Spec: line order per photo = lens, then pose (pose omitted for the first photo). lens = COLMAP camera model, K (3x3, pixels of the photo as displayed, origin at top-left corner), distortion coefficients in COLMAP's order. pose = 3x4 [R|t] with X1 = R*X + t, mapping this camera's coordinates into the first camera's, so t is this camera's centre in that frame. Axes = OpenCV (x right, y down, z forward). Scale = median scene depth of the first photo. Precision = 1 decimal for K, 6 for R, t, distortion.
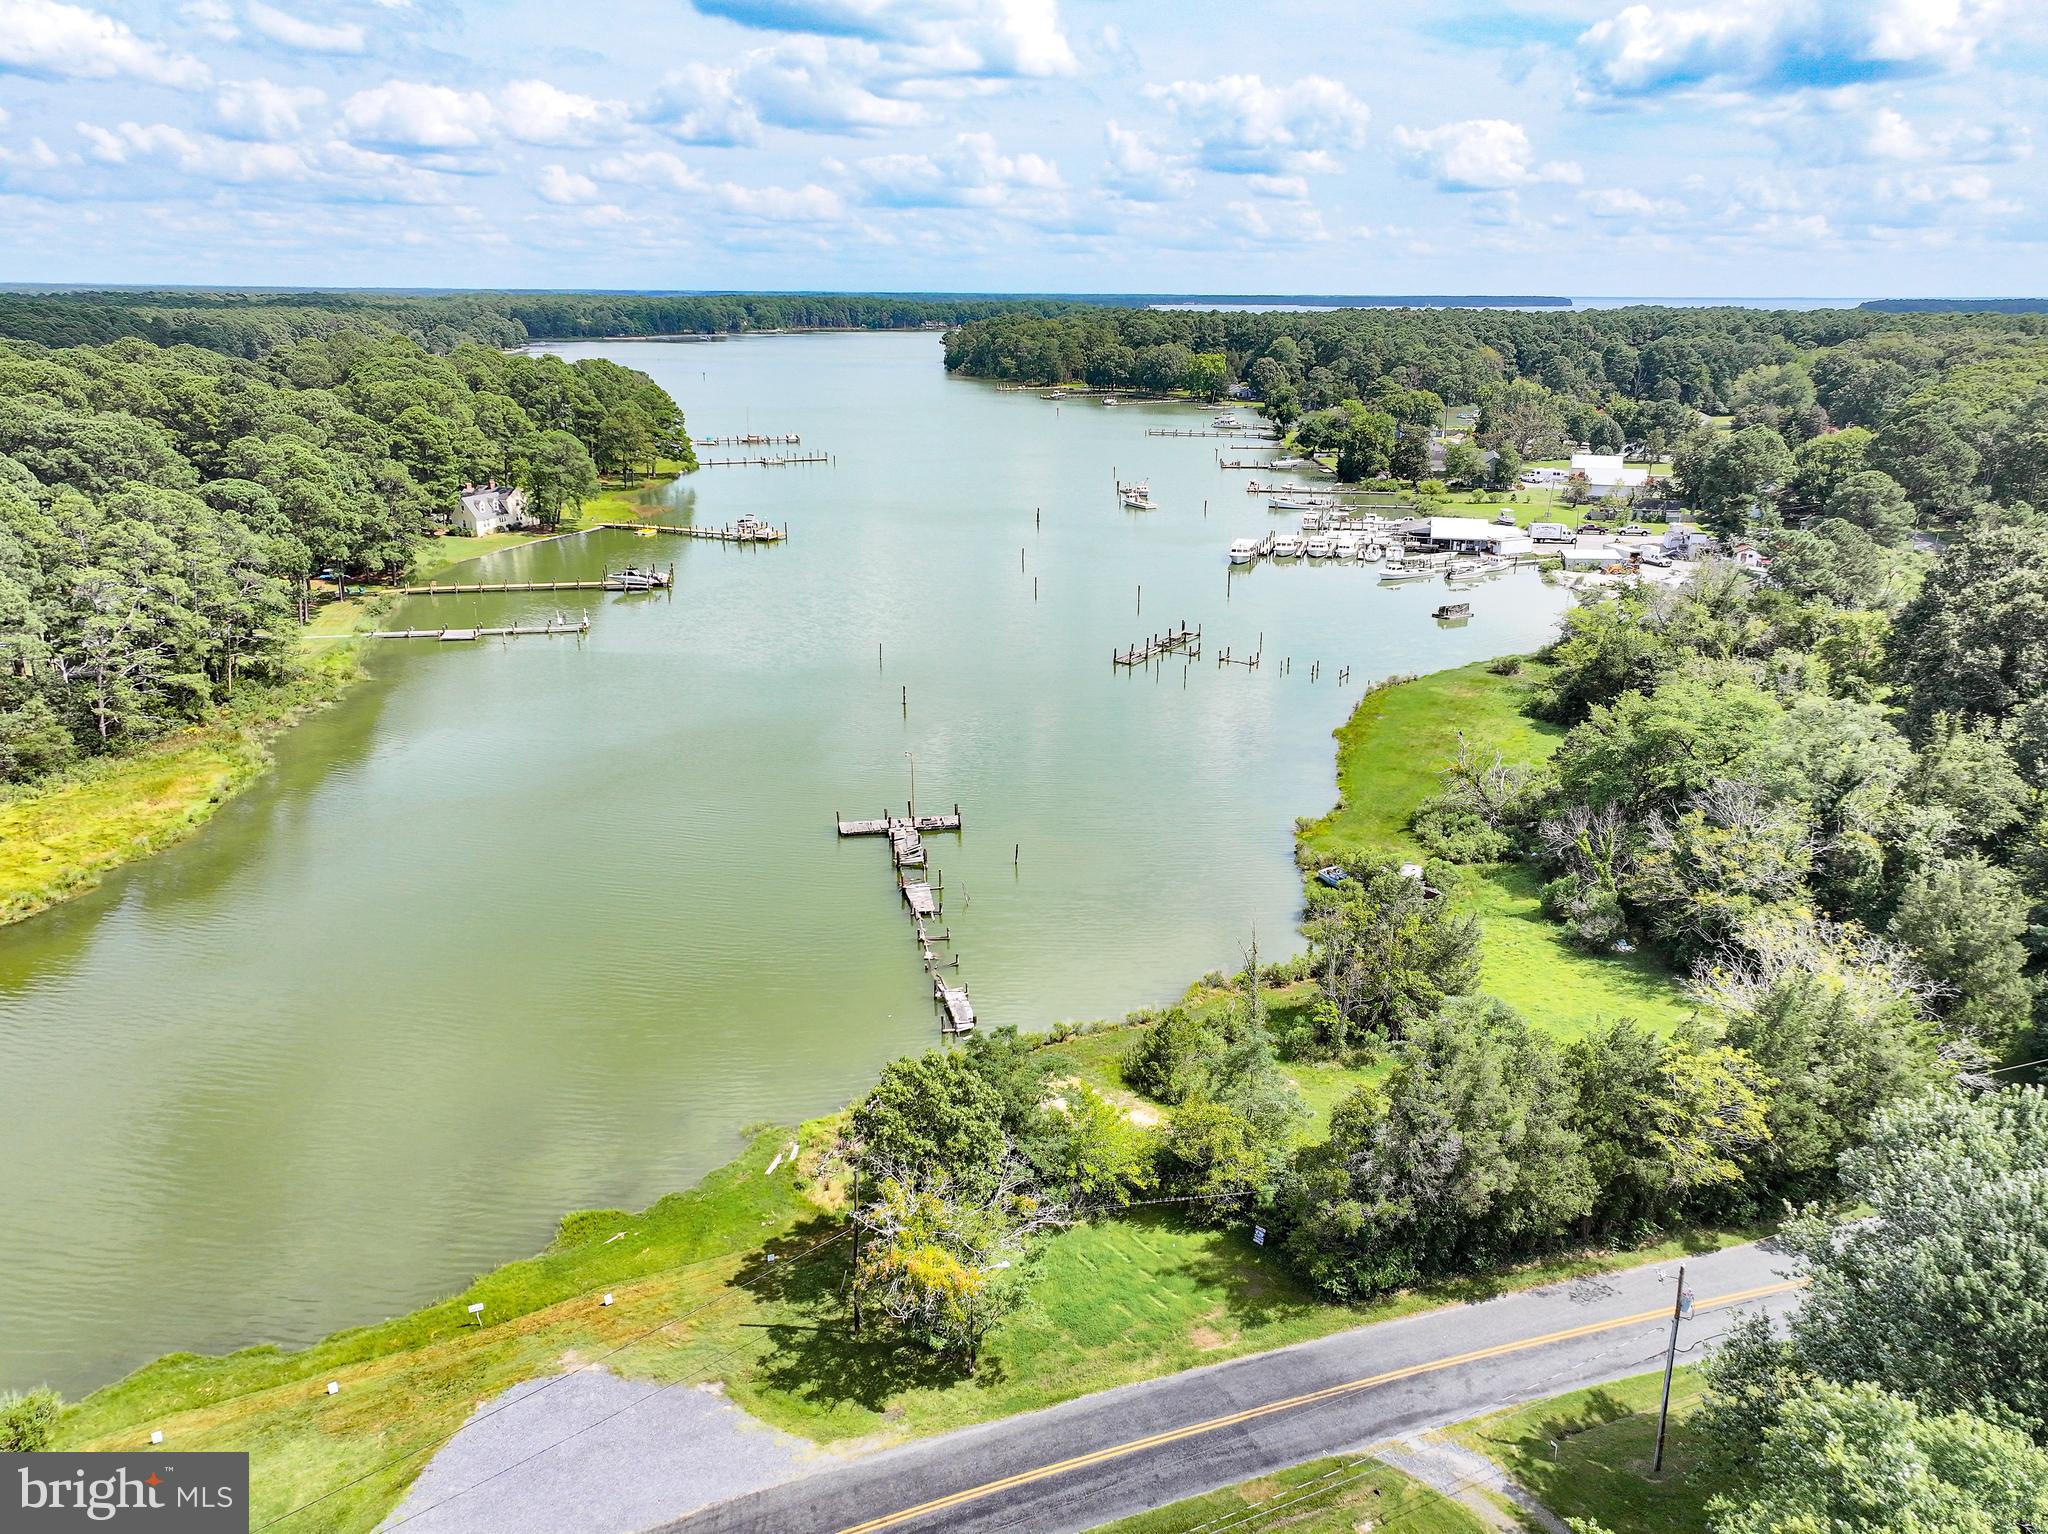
lens RADIAL K [[1434.7, 0, 1028.5], [0, 1434.7, 767.2], [0, 0, 1]] dist [-0.005761, 0.022539]
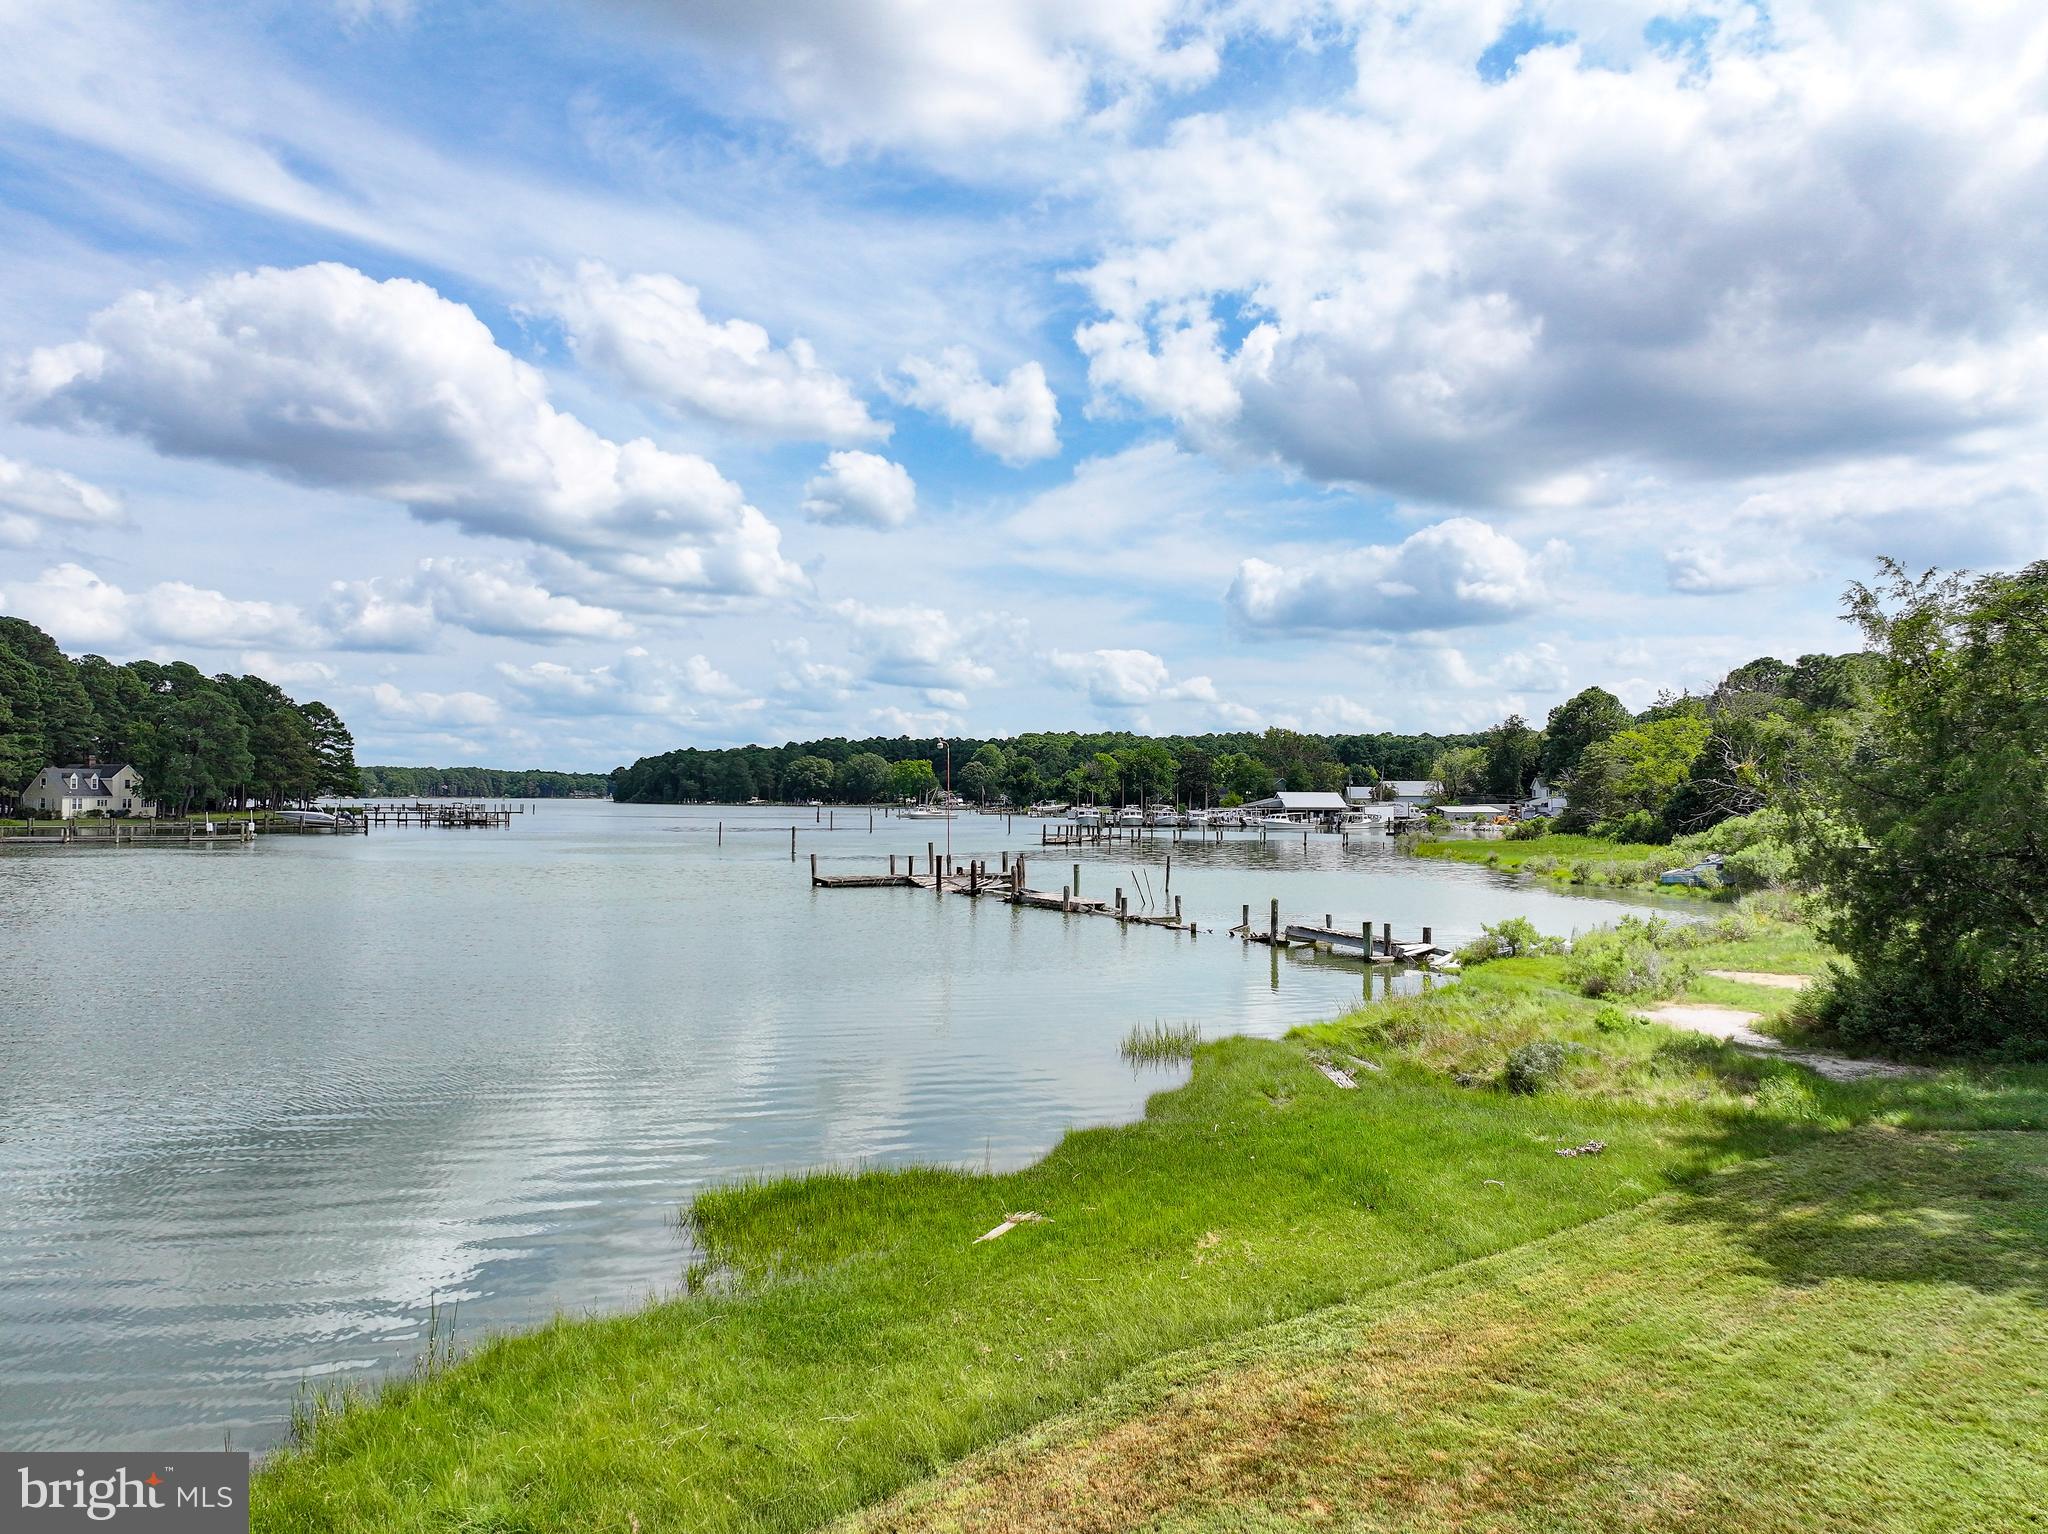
lens RADIAL K [[1434.1, 0, 1032.8], [0, 1434.1, 734.5], [0, 0, 1]] dist [0.004999, 0.002232]
pose [[0.968318, 0.007927, 0.249593, -0.081038], [0.081452, 0.934806, -0.345693, 0.080433], [-0.236061, 0.355070, 0.904544, 0.190499]]
